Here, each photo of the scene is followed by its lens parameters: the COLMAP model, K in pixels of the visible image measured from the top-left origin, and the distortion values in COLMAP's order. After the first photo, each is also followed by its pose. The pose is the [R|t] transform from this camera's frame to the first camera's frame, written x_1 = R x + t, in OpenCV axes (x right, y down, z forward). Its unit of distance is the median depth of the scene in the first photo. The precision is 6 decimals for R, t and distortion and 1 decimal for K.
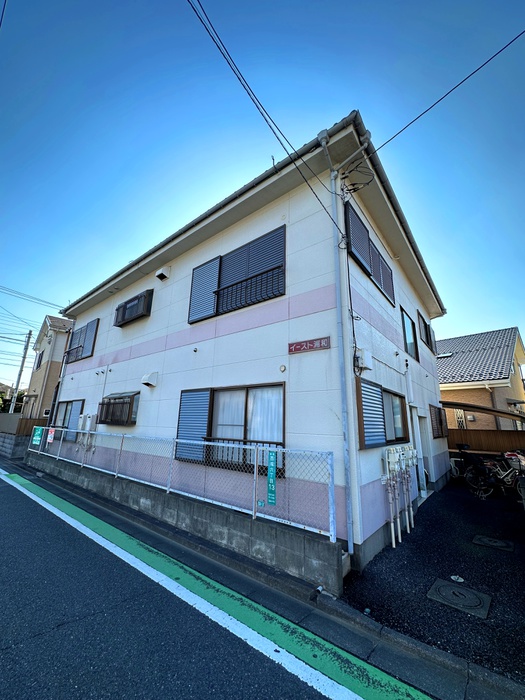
lens RADIAL K [[276.5, 0, 262.5], [0, 276.5, 350.0], [0, 0, 1]] dist [-0.000162, -0.004821]
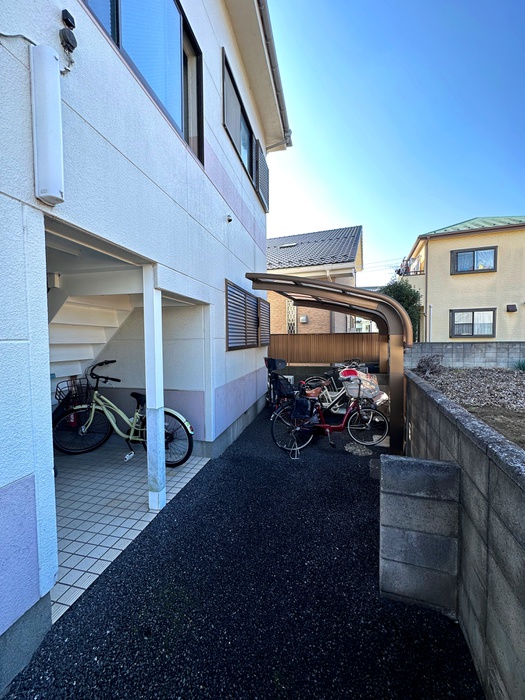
lens RADIAL K [[276.5, 0, 262.5], [0, 276.5, 350.0], [0, 0, 1]] dist [-0.000162, -0.004821]
pose [[0.893598, -0.052658, 0.445769, 0.382548], [-0.084122, 0.955853, 0.281546, 0.149415], [-0.440915, -0.289088, 0.849719, 0.469964]]
